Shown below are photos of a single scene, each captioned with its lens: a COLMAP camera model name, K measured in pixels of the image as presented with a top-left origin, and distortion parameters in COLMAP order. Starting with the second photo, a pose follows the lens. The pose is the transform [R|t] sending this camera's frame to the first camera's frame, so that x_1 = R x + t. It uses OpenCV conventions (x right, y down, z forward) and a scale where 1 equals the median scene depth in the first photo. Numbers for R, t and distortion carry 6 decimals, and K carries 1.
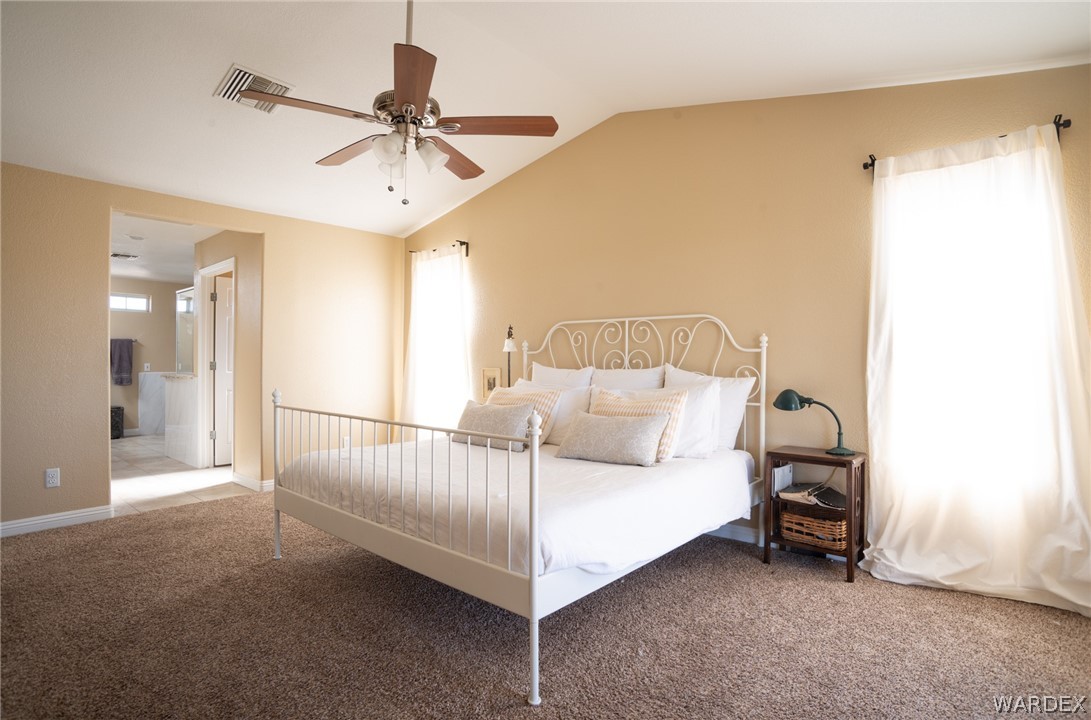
lens RADIAL K [[554.4, 0, 543.1], [0, 554.4, 359.6], [0, 0, 1]] dist [-0.083485, 0.049165]
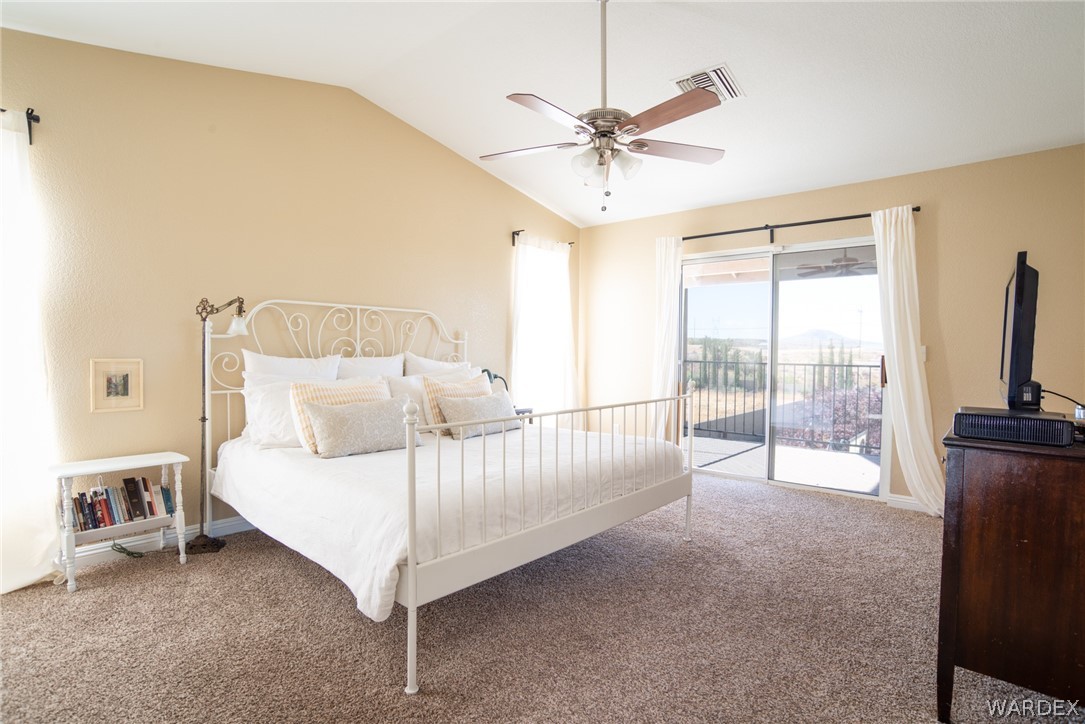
lens RADIAL K [[545.1, 0, 542.5], [0, 545.1, 362.0], [0, 0, 1]] dist [-0.085763, 0.041906]
pose [[0.023556, -0.020404, 0.999514, -0.858250], [-0.012232, 0.999711, 0.020697, 0.002000], [-0.999648, -0.012714, 0.023300, 0.694815]]
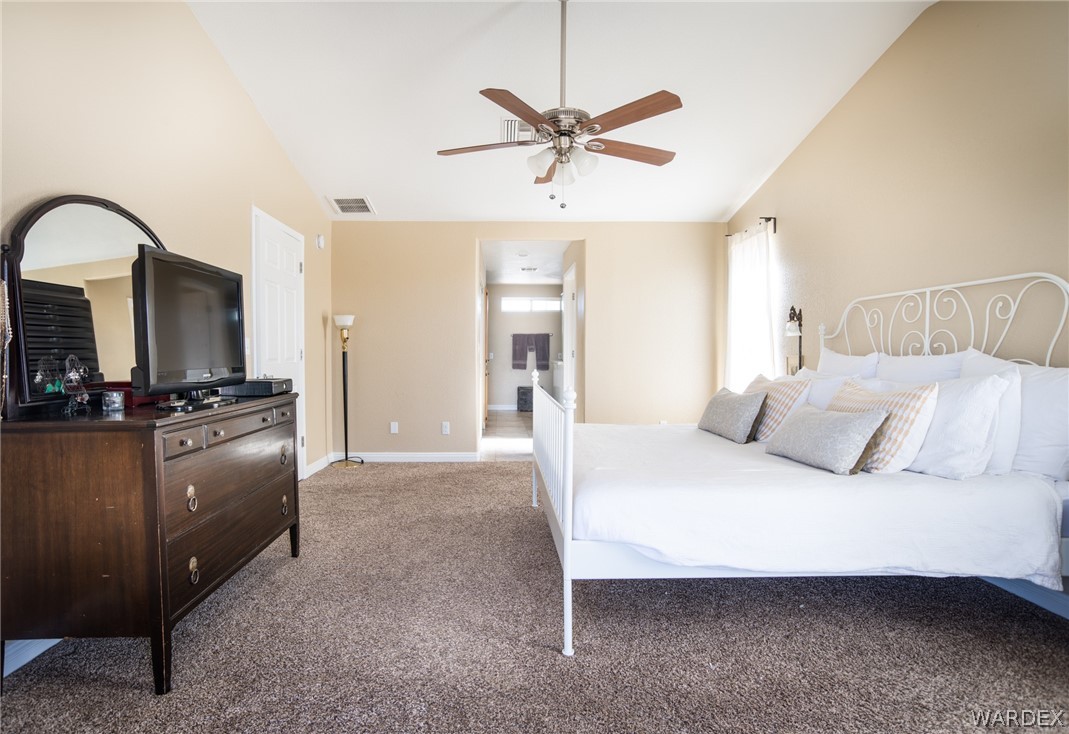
lens RADIAL K [[569.7, 0, 511.6], [0, 569.7, 363.4], [0, 0, 1]] dist [-0.065881, 0.046847]
pose [[0.666028, 0.010617, -0.745851, 0.363492], [0.003765, 0.999838, 0.017594, 0.013068], [0.745917, -0.014526, 0.665880, 0.081293]]
